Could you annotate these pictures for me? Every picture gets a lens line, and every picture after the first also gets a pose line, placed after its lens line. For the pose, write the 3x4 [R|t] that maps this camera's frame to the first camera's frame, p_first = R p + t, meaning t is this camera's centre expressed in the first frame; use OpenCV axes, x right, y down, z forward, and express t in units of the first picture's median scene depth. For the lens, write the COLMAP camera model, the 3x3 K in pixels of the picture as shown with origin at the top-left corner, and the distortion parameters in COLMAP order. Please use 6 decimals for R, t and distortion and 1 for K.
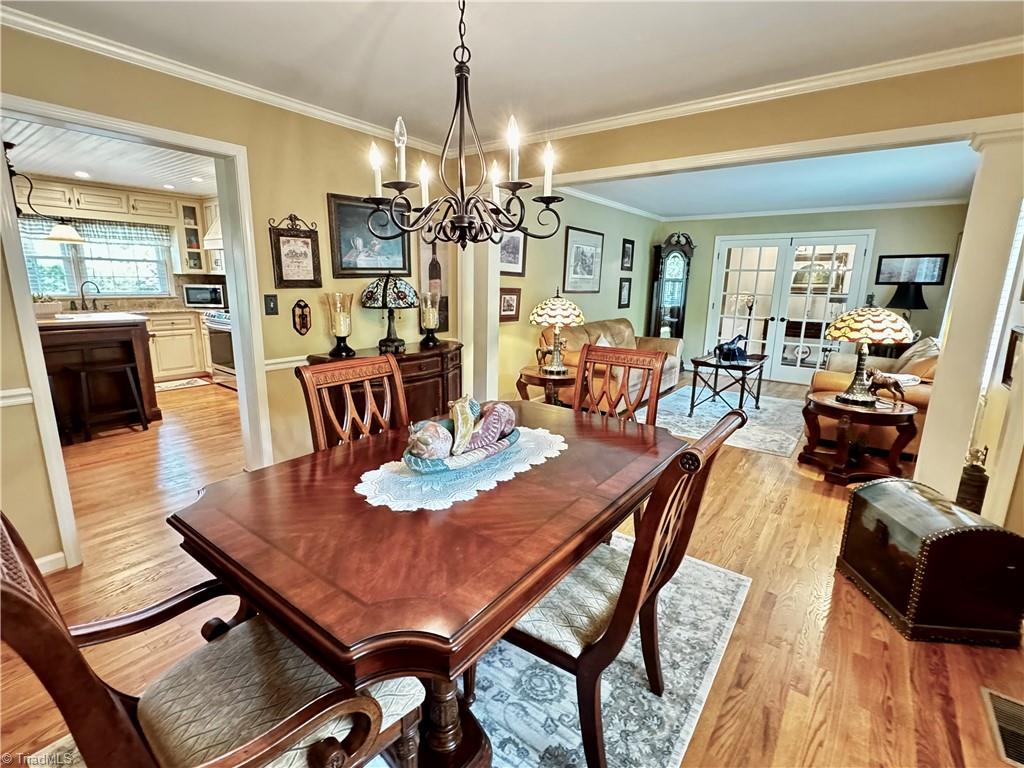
lens RADIAL K [[476.8, 0, 507.8], [0, 476.8, 383.0], [0, 0, 1]] dist [-0.003118, 0.000838]
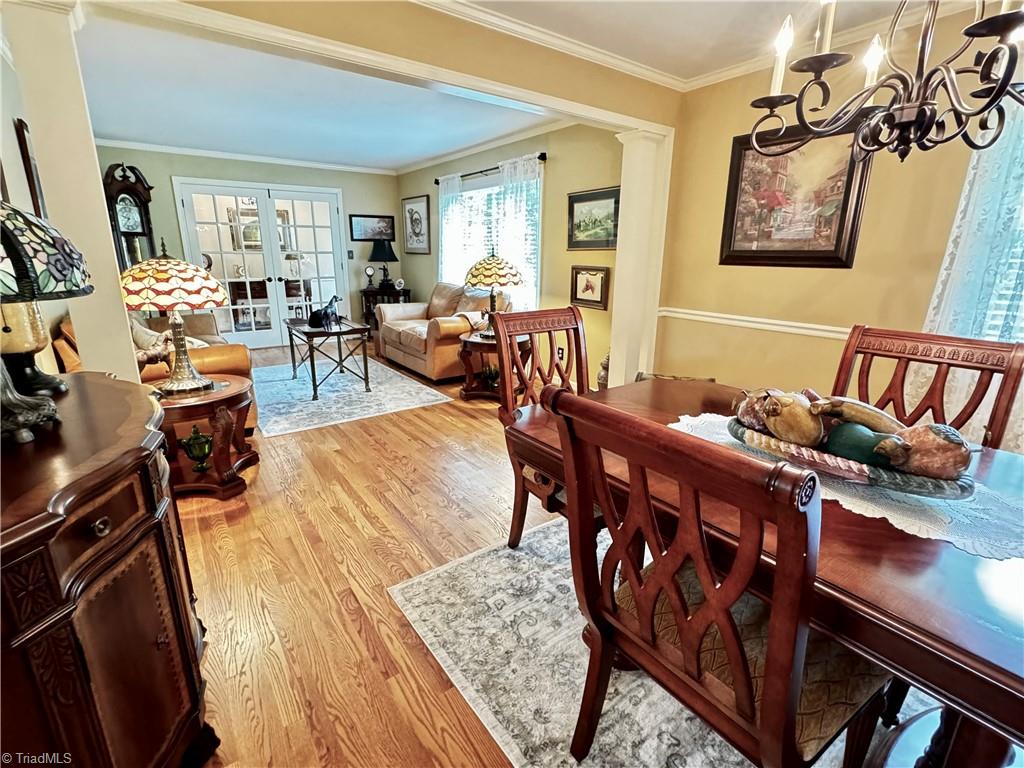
lens RADIAL K [[476.8, 0, 511.5], [0, 476.8, 380.7], [0, 0, 1]] dist [-0.003118, 0.000838]
pose [[0.288482, -0.264389, 0.920259, -0.240558], [0.197468, 0.956887, 0.213010, -0.061530], [-0.936902, 0.120272, 0.328253, 0.346469]]
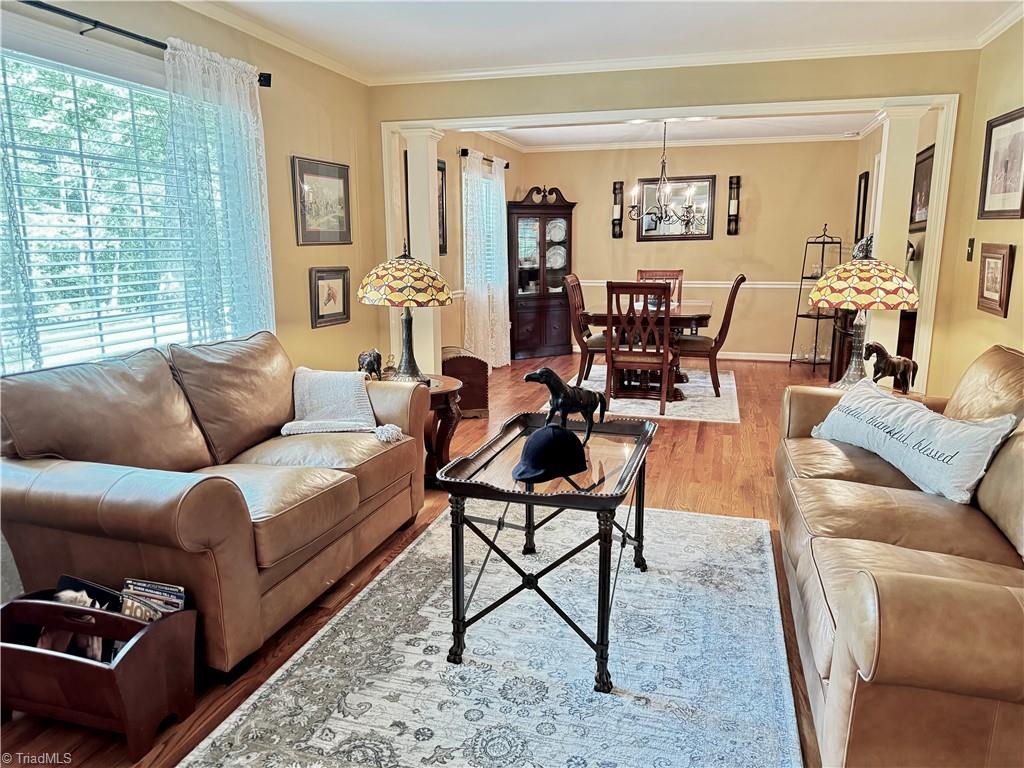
lens RADIAL K [[723.7, 0, 508.5], [0, 723.7, 387.3], [0, 0, 1]] dist [0.062420, -0.081042]
pose [[-0.936582, 0.051605, -0.346628, 0.589727], [-0.090133, 0.920355, 0.380557, -0.243582], [0.338659, 0.387665, -0.857336, 1.224627]]
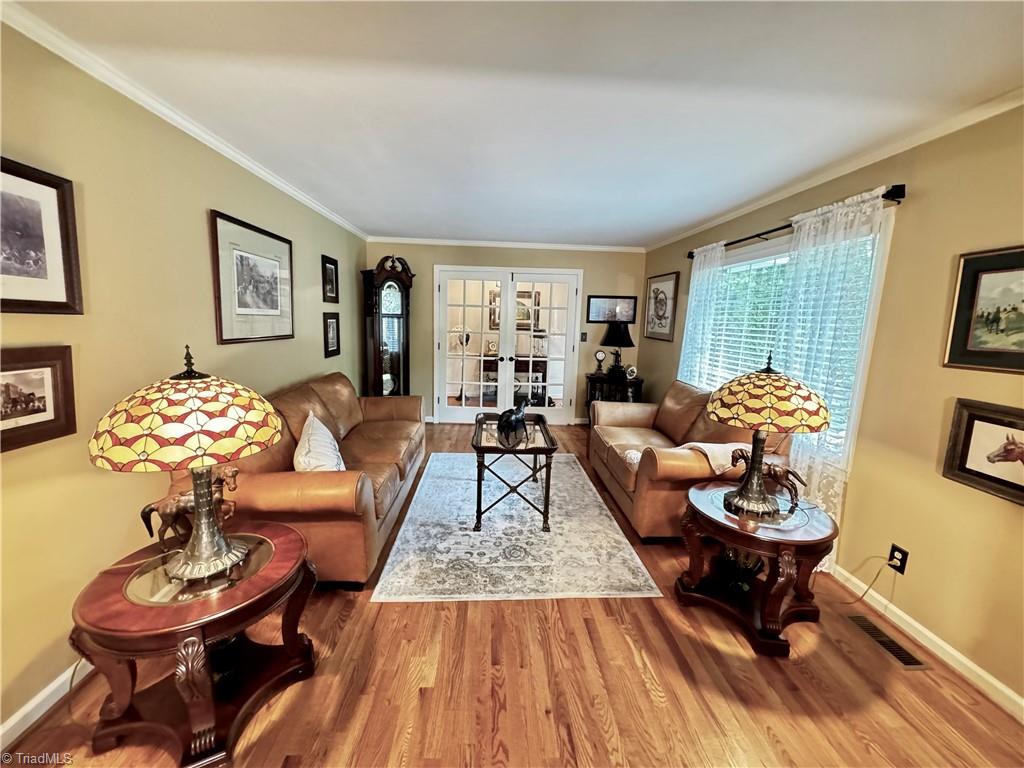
lens RADIAL K [[409.4, 0, 509.9], [0, 409.4, 382.2], [0, 0, 1]] dist [-0.002282, -0.000094]
pose [[0.763653, -0.095673, 0.638499, 0.068139], [0.119175, 0.992854, 0.006235, -0.110289], [-0.634533, 0.071331, 0.769597, 0.456832]]
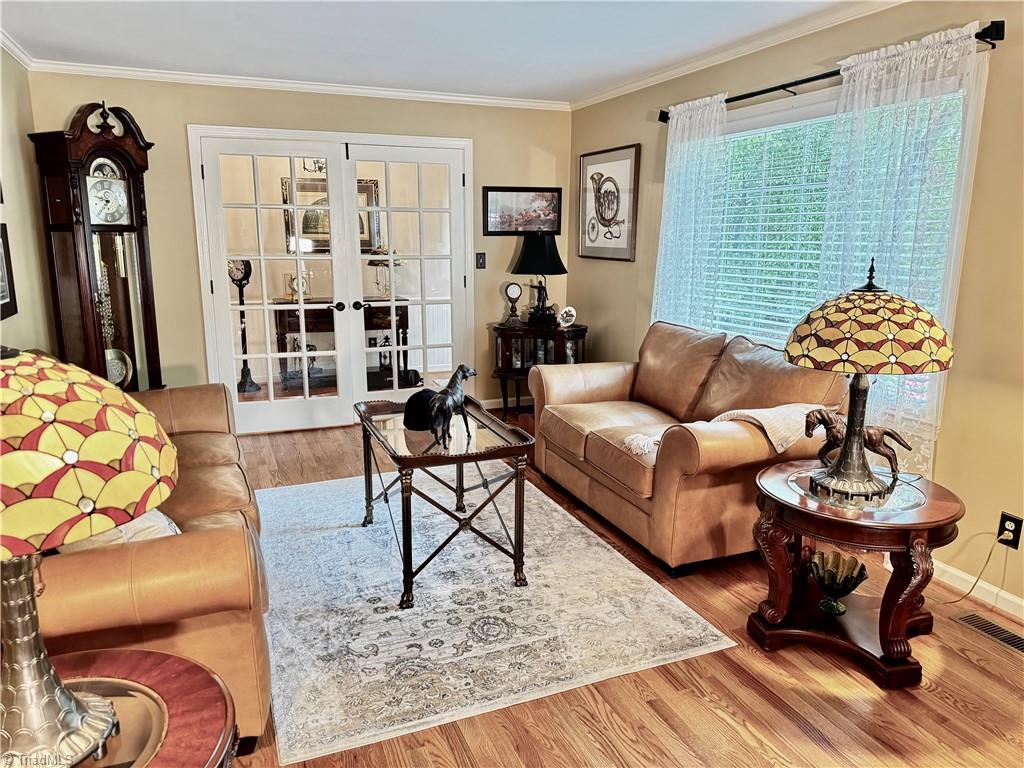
lens RADIAL K [[723.7, 0, 515.0], [0, 723.7, 388.6], [0, 0, 1]] dist [0.062420, -0.081042]
pose [[0.506582, -0.193254, 0.840254, -0.010725], [0.185933, 0.976112, 0.112404, -0.120512], [-0.841905, 0.099289, 0.530413, 0.534692]]
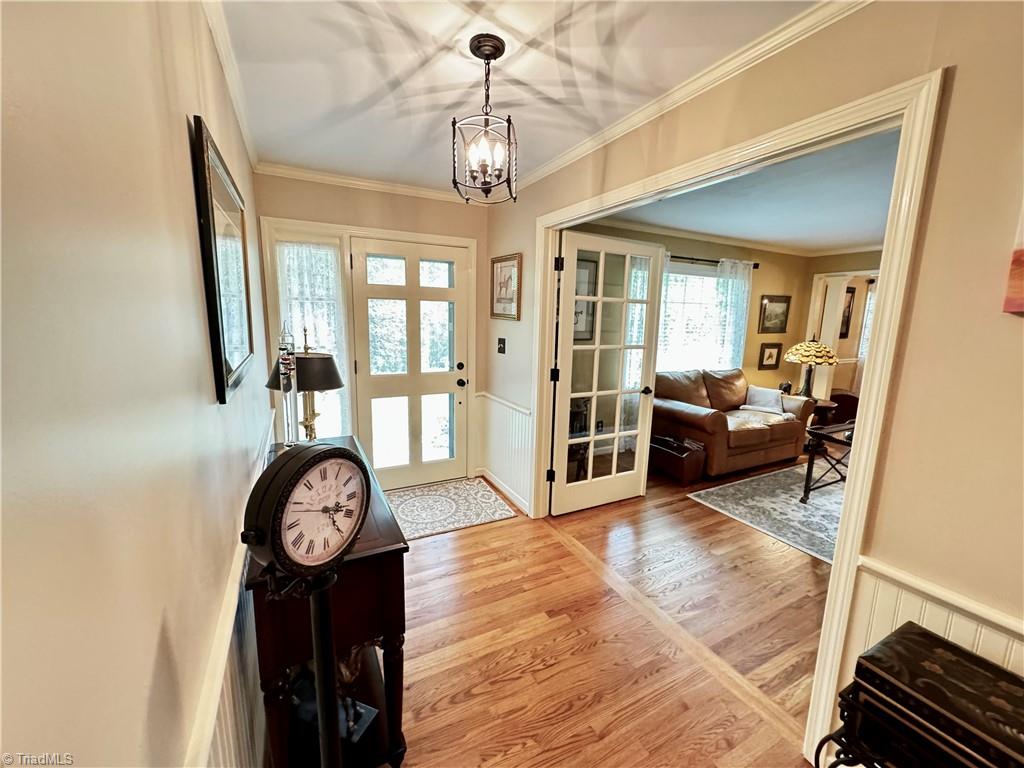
lens RADIAL K [[409.4, 0, 510.7], [0, 409.4, 385.7], [0, 0, 1]] dist [-0.002282, -0.000094]
pose [[-0.903170, -0.104152, 0.416456, 0.634897], [0.058286, 0.931386, 0.359336, -0.332960], [-0.425307, 0.348815, -0.835130, 1.527661]]
